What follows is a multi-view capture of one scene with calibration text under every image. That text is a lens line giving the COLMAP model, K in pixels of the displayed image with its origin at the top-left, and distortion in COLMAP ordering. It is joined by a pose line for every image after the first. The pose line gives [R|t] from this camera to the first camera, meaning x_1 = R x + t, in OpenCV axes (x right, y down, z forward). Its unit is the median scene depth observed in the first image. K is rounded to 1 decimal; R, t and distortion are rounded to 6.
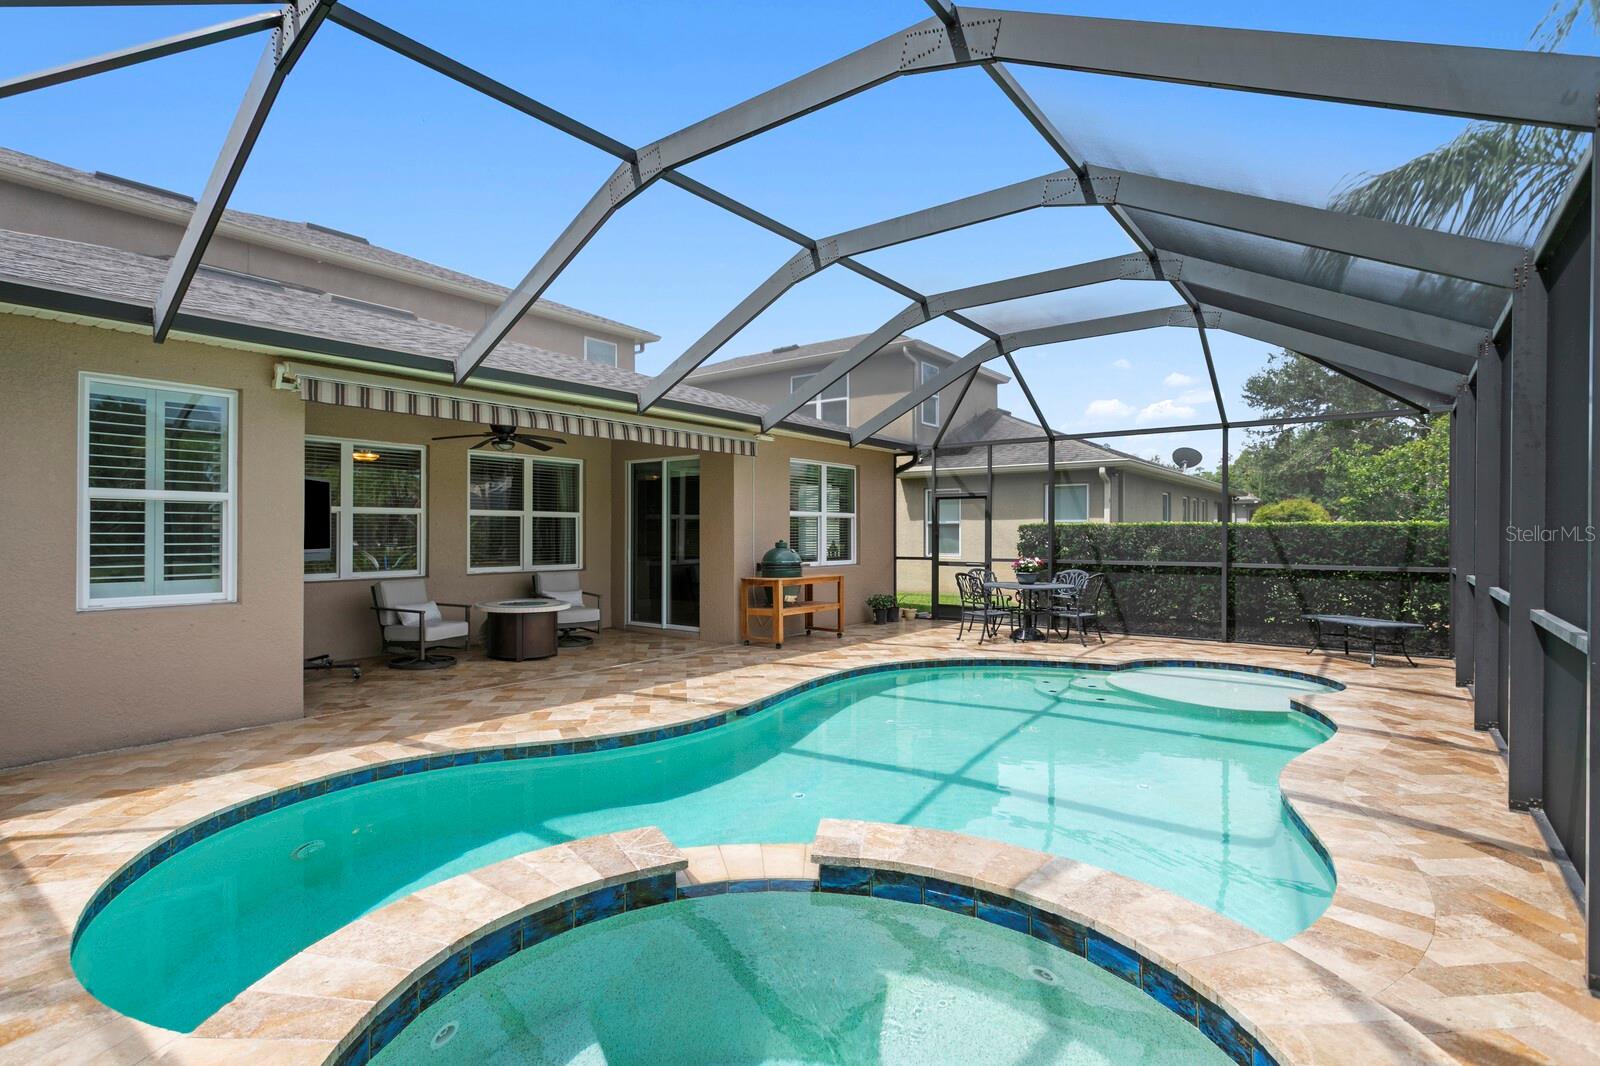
lens RADIAL K [[778.4, 0, 800.3], [0, 778.4, 533.8], [0, 0, 1]] dist [-0.004863, 0.002722]
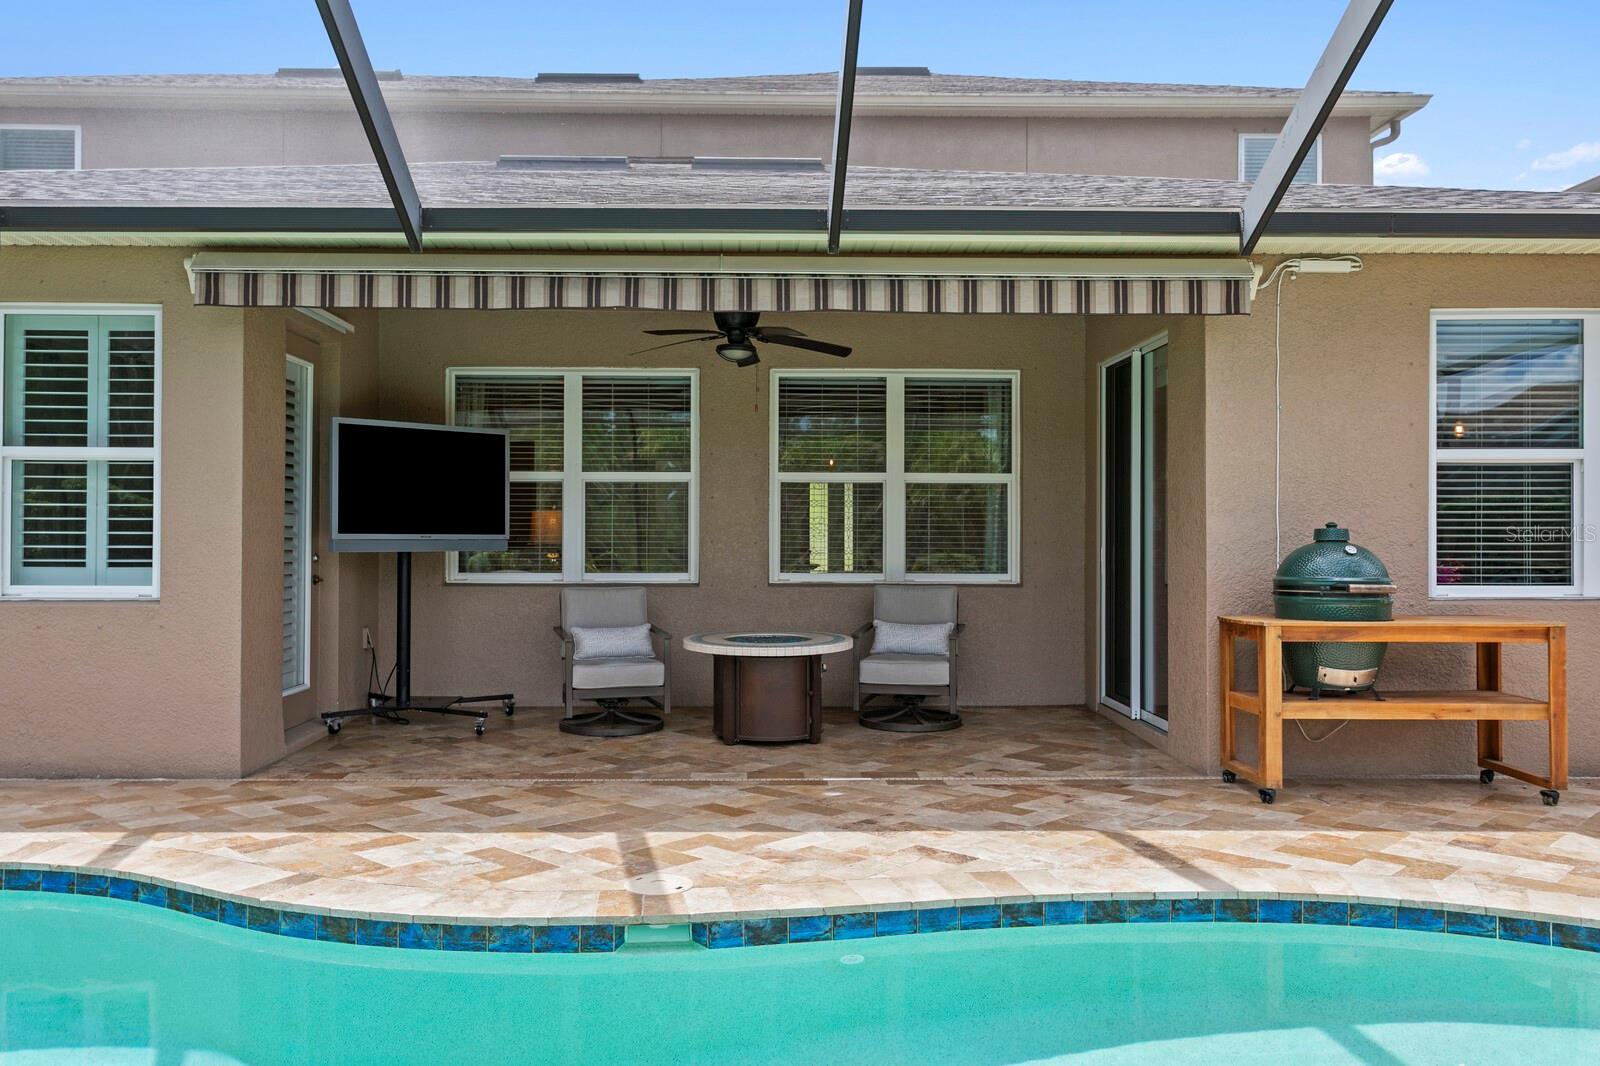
lens RADIAL K [[1330.1, 0, 800.1], [0, 1330.1, 526.6], [0, 0, 1]] dist [-0.006316, -0.007174]
pose [[0.622527, 0.008086, -0.782557, 0.445761], [-0.003328, 0.999965, 0.007685, 0.006340], [0.782591, -0.002180, 0.622532, 0.527322]]
